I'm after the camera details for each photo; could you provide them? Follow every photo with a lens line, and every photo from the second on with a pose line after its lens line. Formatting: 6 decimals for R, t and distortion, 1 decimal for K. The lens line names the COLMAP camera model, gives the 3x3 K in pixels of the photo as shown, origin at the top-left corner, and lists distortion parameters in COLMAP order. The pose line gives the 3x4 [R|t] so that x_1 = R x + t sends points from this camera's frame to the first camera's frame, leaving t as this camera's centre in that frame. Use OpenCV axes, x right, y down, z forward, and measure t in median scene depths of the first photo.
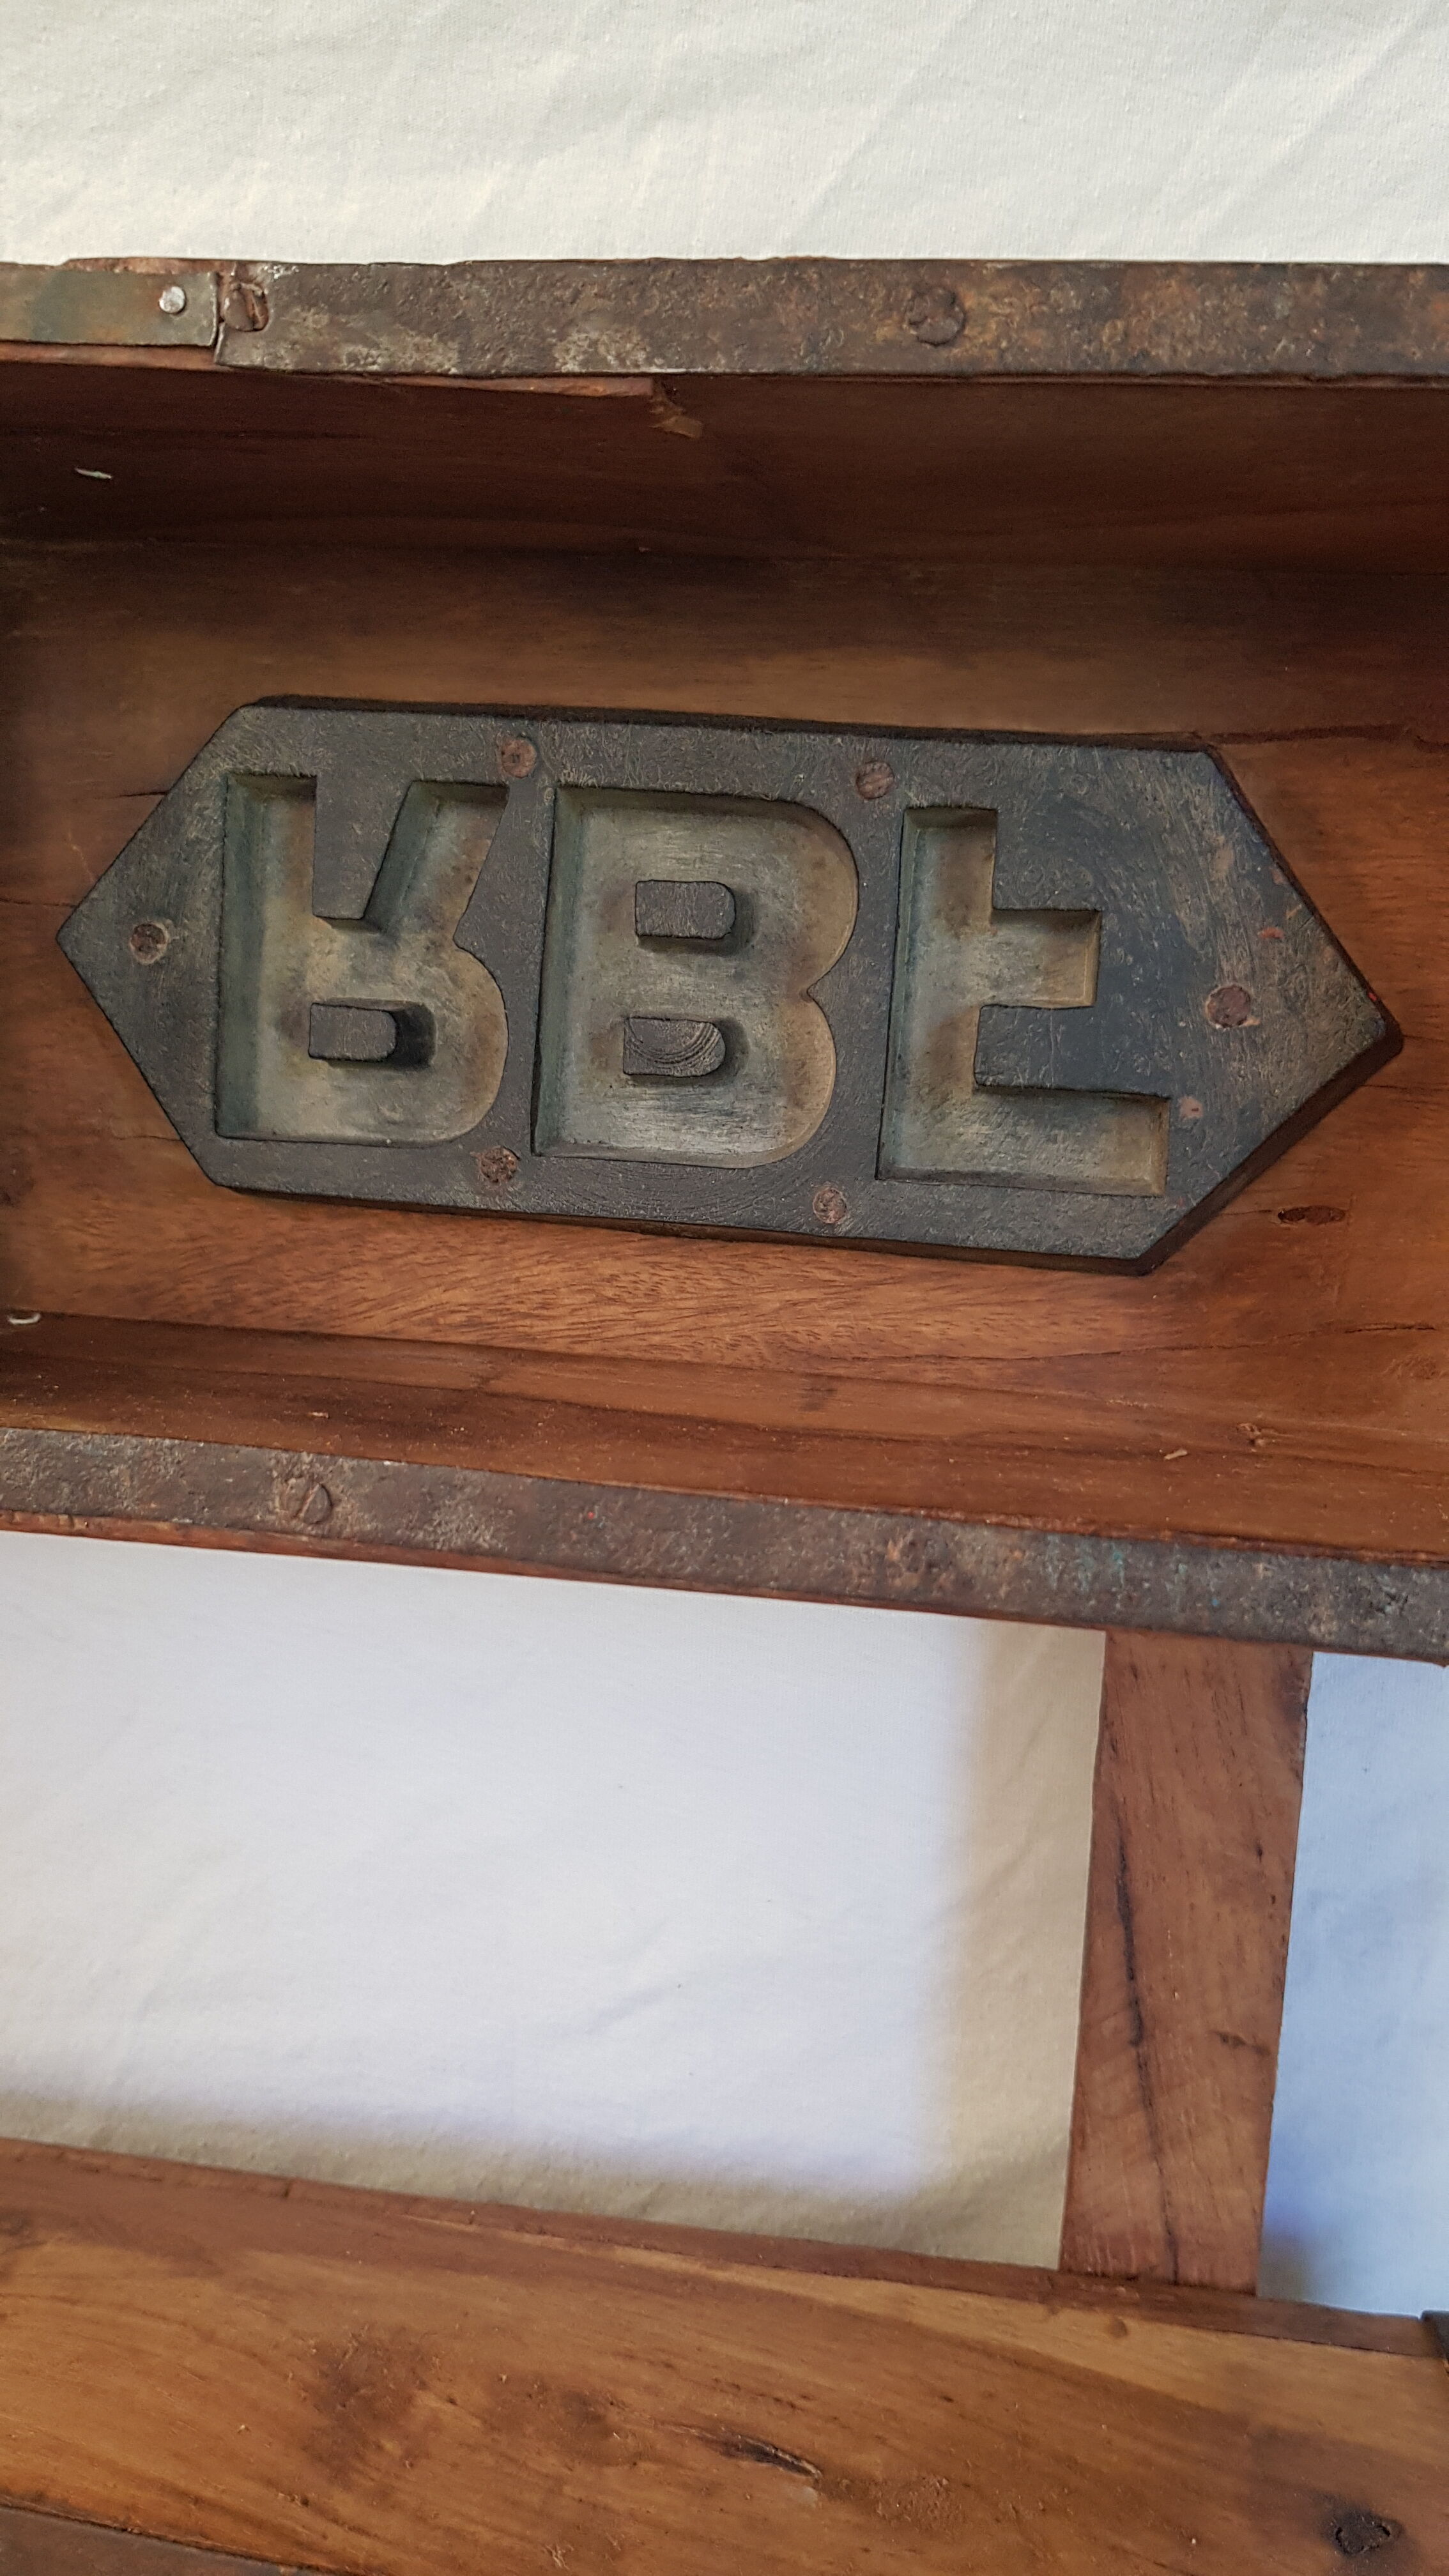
lens RADIAL K [[2048.4, 0, 712.6], [0, 2048.4, 1304.9], [0, 0, 1]] dist [0.028893, -0.058771]
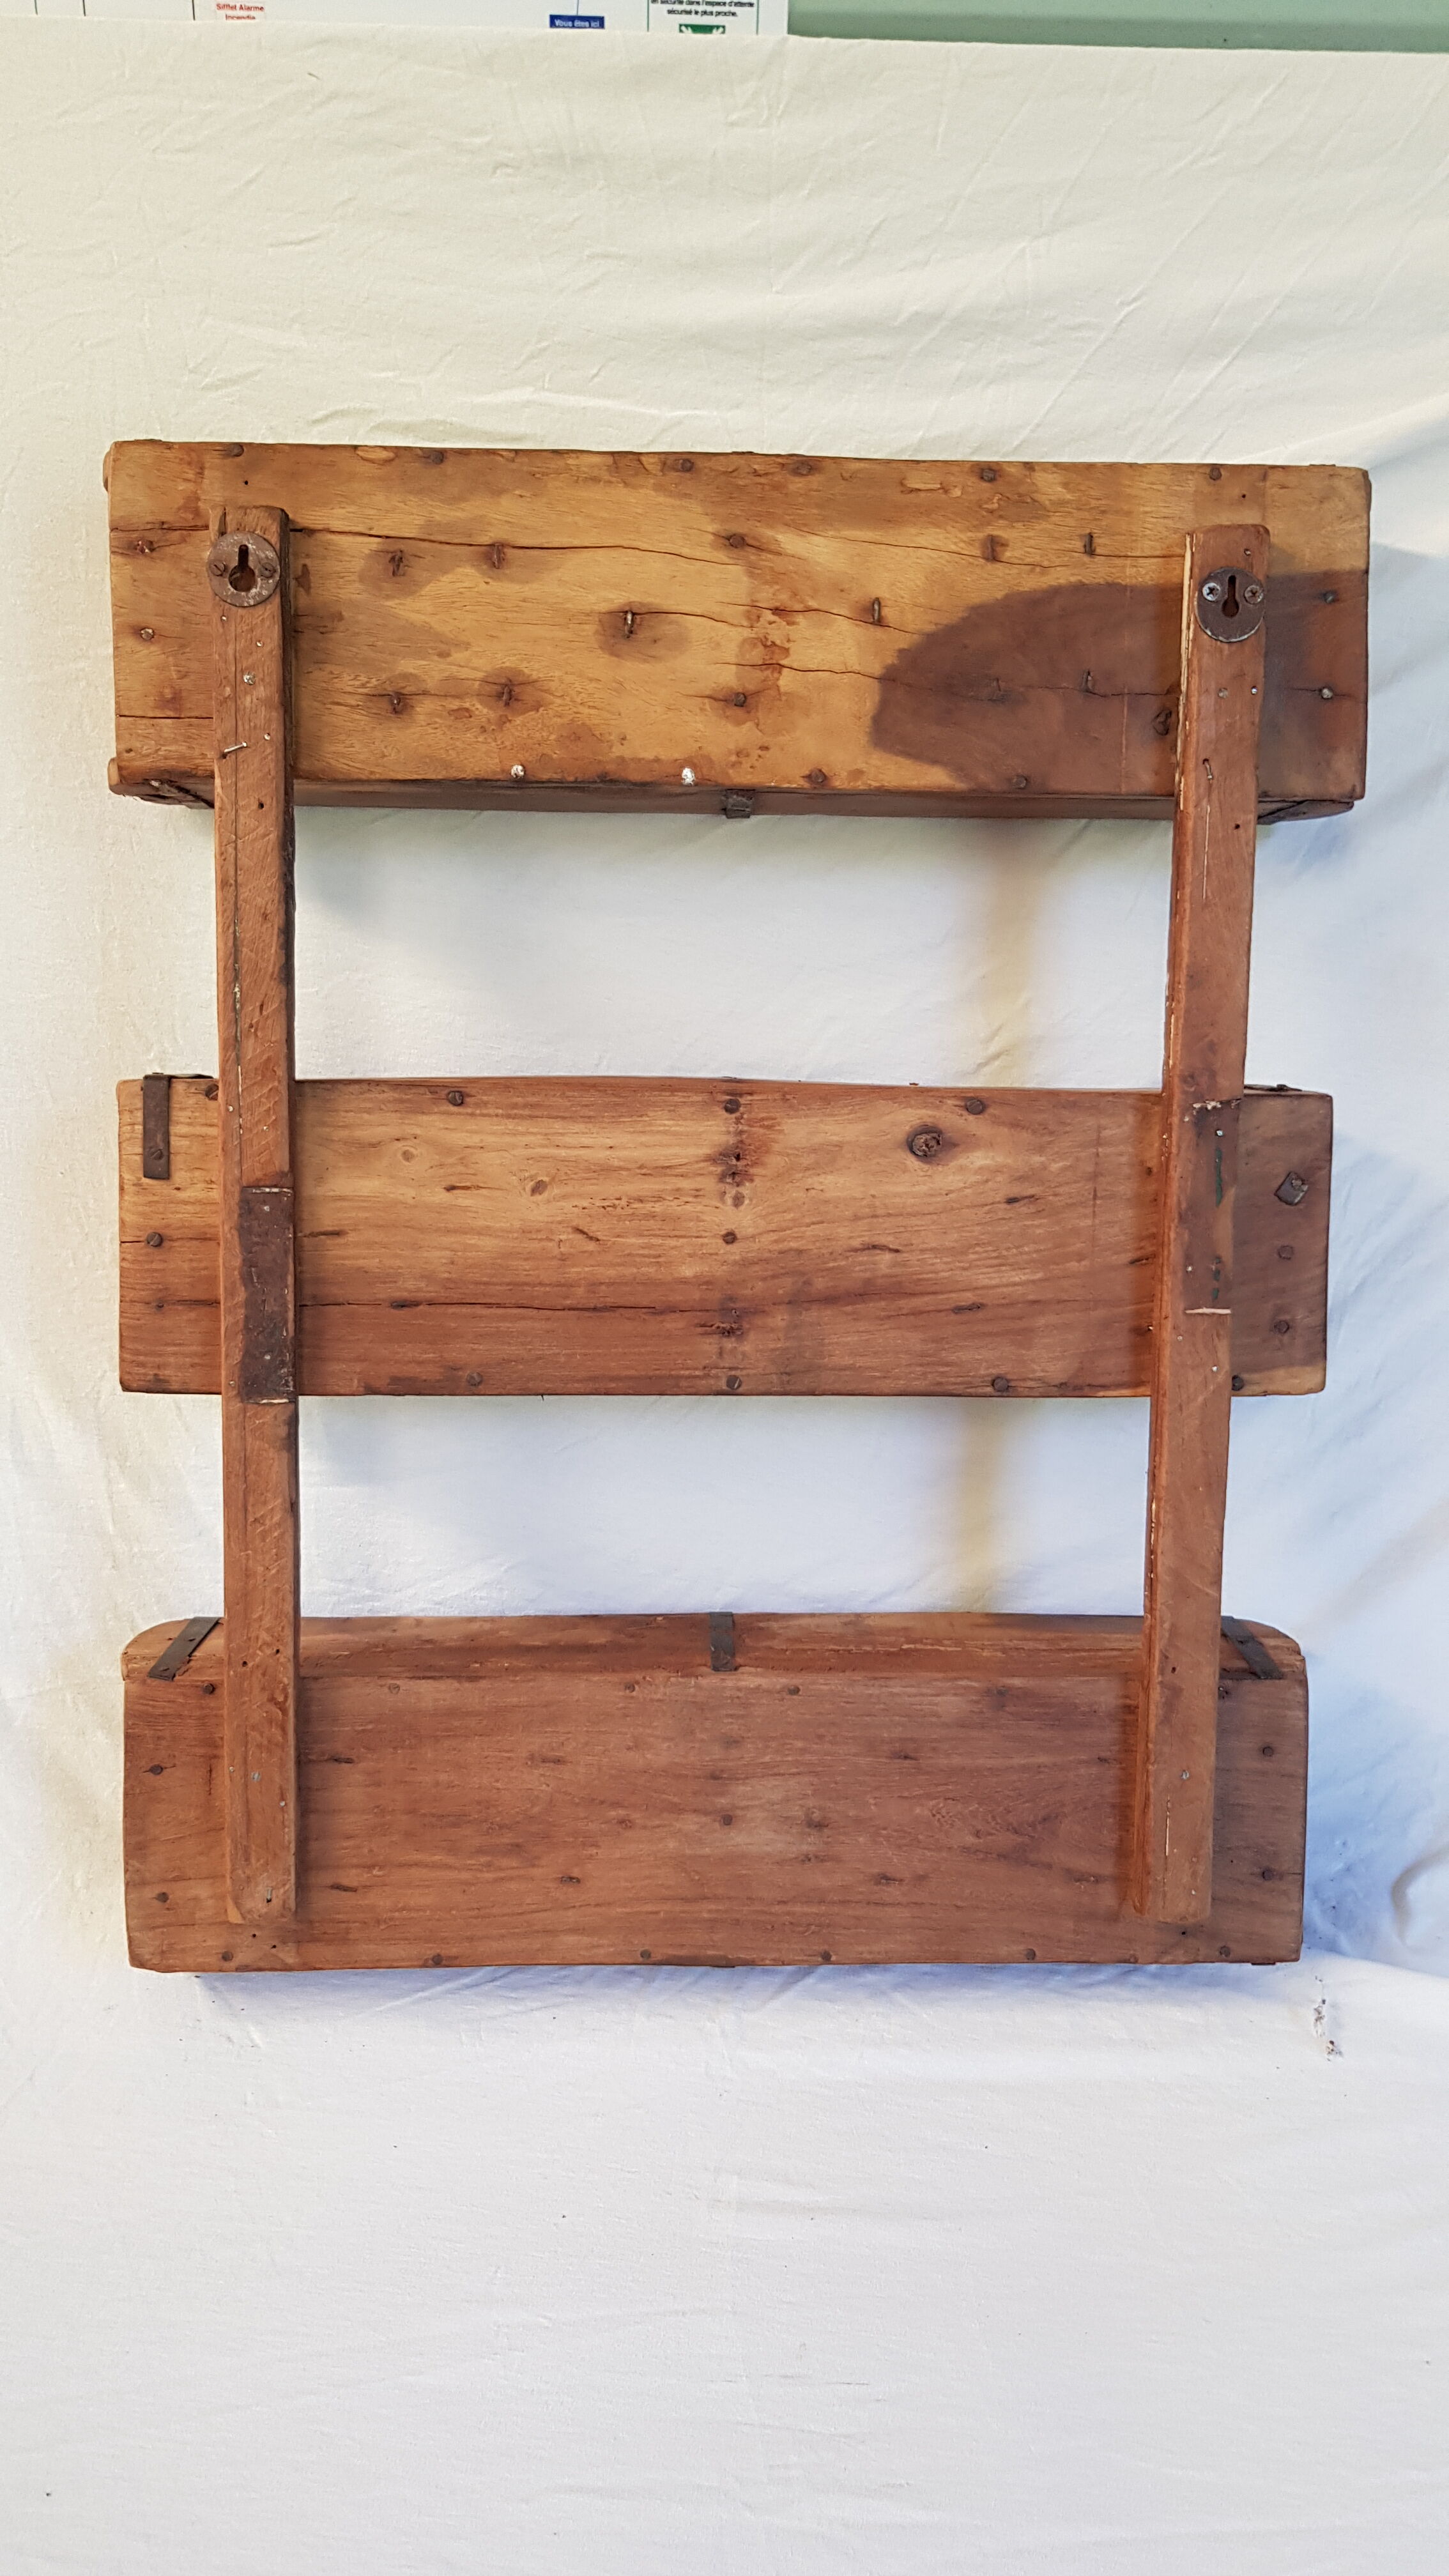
lens RADIAL K [[2048.4, 0, 736.6], [0, 2048.4, 1271.7], [0, 0, 1]] dist [0.028893, -0.058771]
pose [[0.988071, -0.058202, 0.142577, -0.976906], [0.059208, 0.998242, -0.002820, 0.768925], [-0.142162, 0.011228, 0.989780, -2.076648]]
